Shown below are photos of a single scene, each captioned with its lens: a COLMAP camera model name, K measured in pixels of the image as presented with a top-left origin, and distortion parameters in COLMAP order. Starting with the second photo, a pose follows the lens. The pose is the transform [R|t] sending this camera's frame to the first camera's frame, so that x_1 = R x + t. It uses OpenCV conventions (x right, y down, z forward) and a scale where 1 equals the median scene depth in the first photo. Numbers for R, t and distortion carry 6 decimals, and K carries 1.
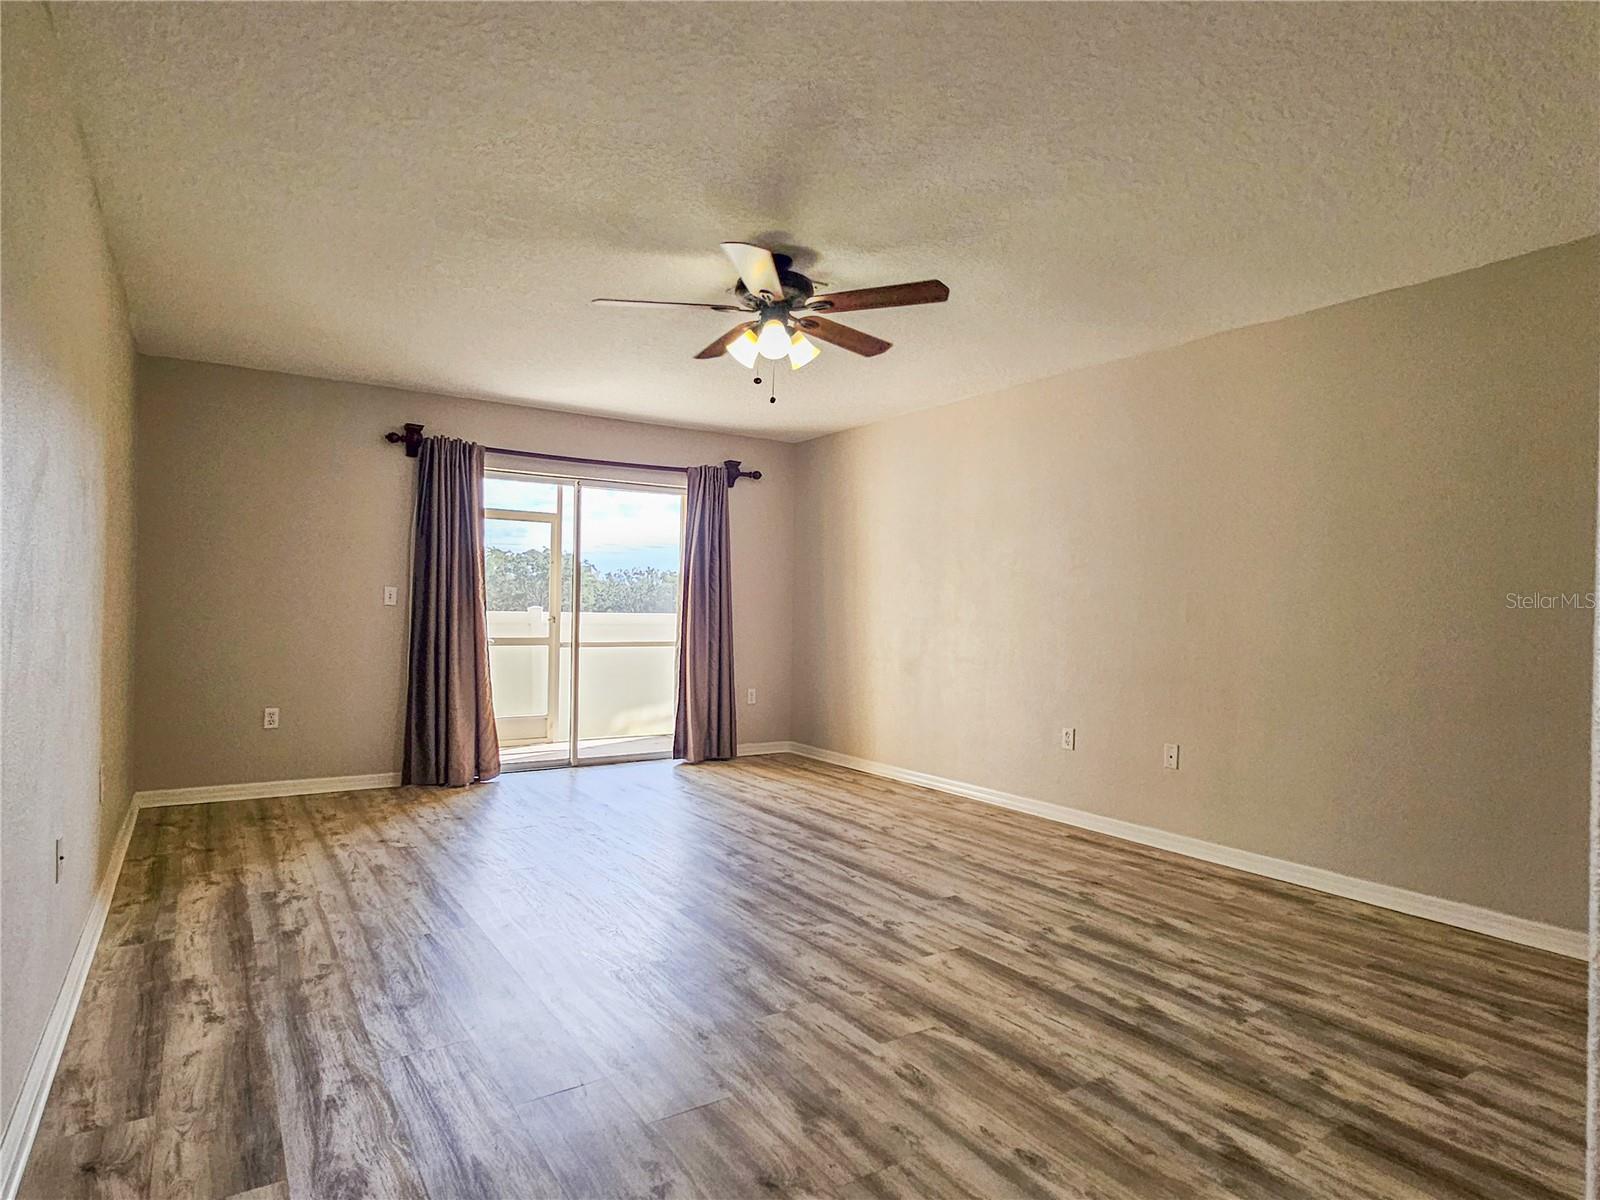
lens RADIAL K [[899.9, 0, 798.9], [0, 899.9, 602.4], [0, 0, 1]] dist [-0.004010, 0.004304]
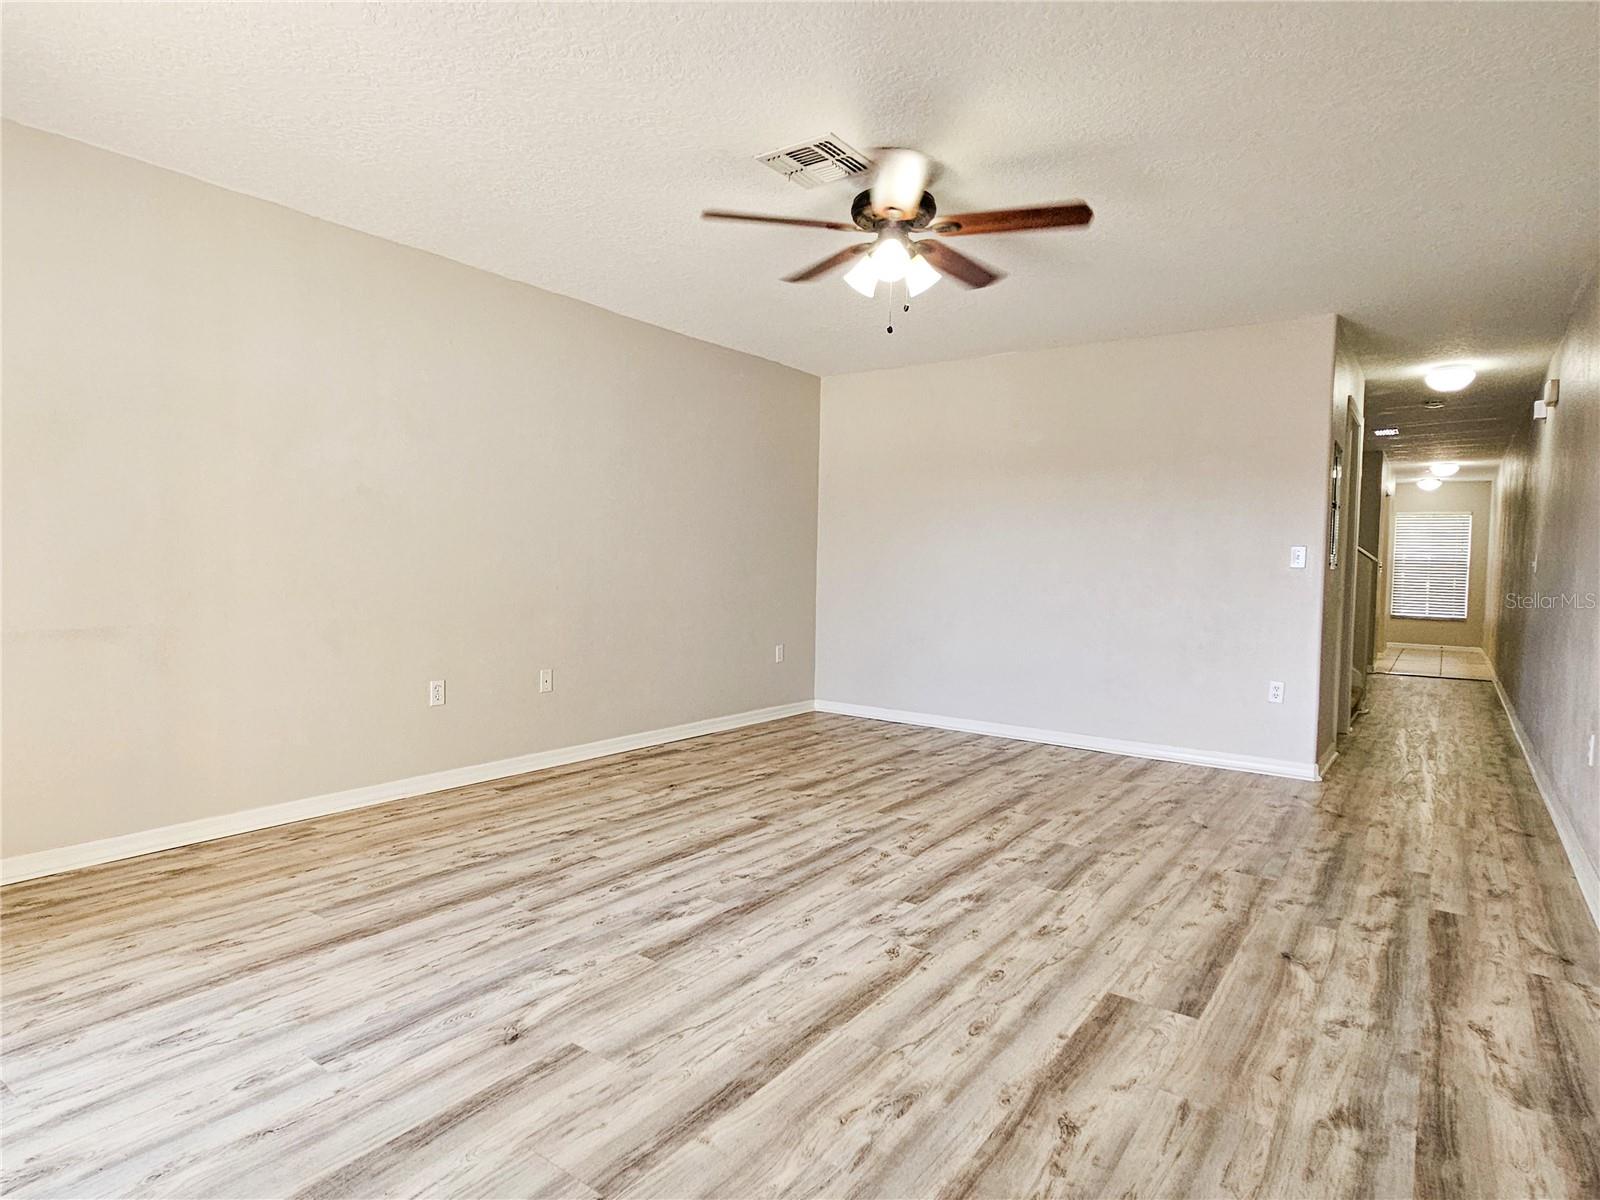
lens RADIAL K [[899.9, 0, 798.9], [0, 899.9, 602.4], [0, 0, 1]] dist [-0.004010, 0.004304]
pose [[-0.355135, -0.066179, 0.932469, -0.966752], [-0.033488, 0.997751, 0.058058, 0.008045], [-0.934215, -0.010608, -0.356553, 1.556660]]
